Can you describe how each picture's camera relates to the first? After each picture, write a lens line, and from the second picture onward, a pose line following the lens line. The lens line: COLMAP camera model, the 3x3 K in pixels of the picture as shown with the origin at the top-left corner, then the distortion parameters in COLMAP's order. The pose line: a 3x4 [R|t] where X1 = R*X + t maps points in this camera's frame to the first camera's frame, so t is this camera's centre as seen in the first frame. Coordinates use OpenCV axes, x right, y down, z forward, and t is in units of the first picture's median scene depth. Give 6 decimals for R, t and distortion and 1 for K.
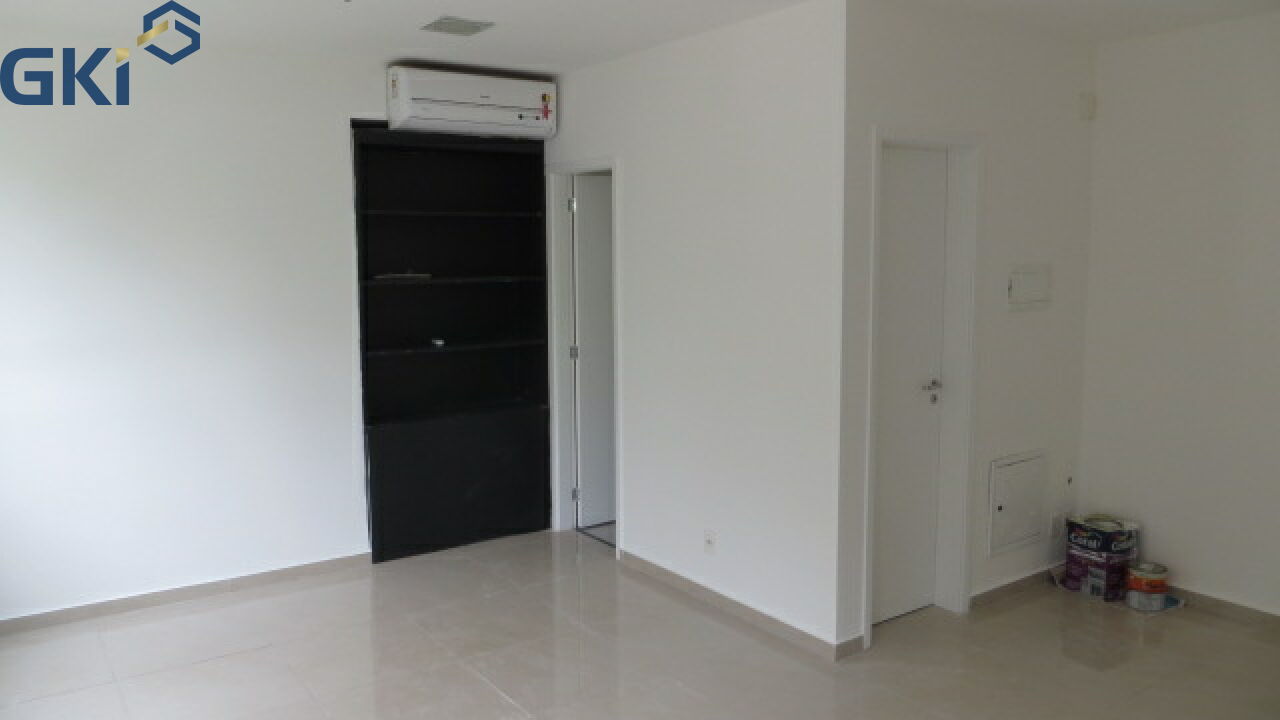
lens RADIAL K [[966.3, 0, 640.0], [0, 966.3, 360.0], [0, 0, 1]] dist [-0.011126, -0.000986]
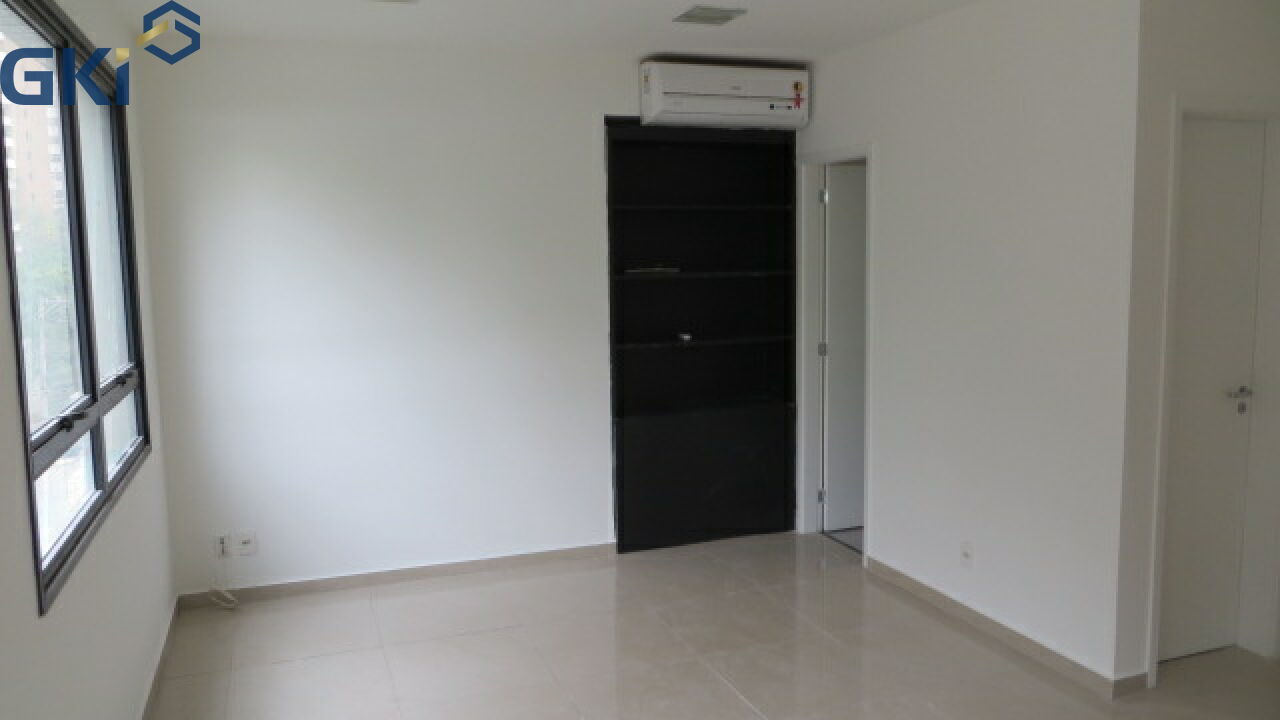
lens RADIAL K [[966.3, 0, 640.0], [0, 966.3, 360.0], [0, 0, 1]] dist [-0.011126, -0.000986]
pose [[0.967477, 0.019246, -0.252224, -0.001503], [-0.019104, 0.999813, 0.003010, 0.003959], [0.252235, 0.001906, 0.967664, 0.023091]]
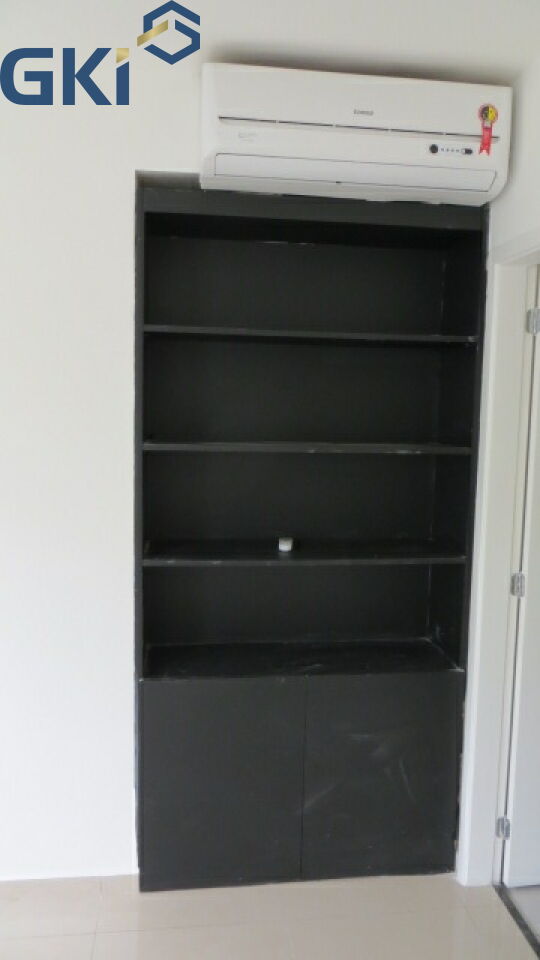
lens RADIAL K [[724.8, 0, 247.0], [0, 724.8, 480.0], [0, 0, 1]] dist [-0.011126, -0.000986]
pose [[0.876382, 0.071041, -0.476348, -0.011725], [-0.076800, 0.997019, 0.007395, -0.068707], [0.475454, 0.030103, 0.879226, 0.641049]]
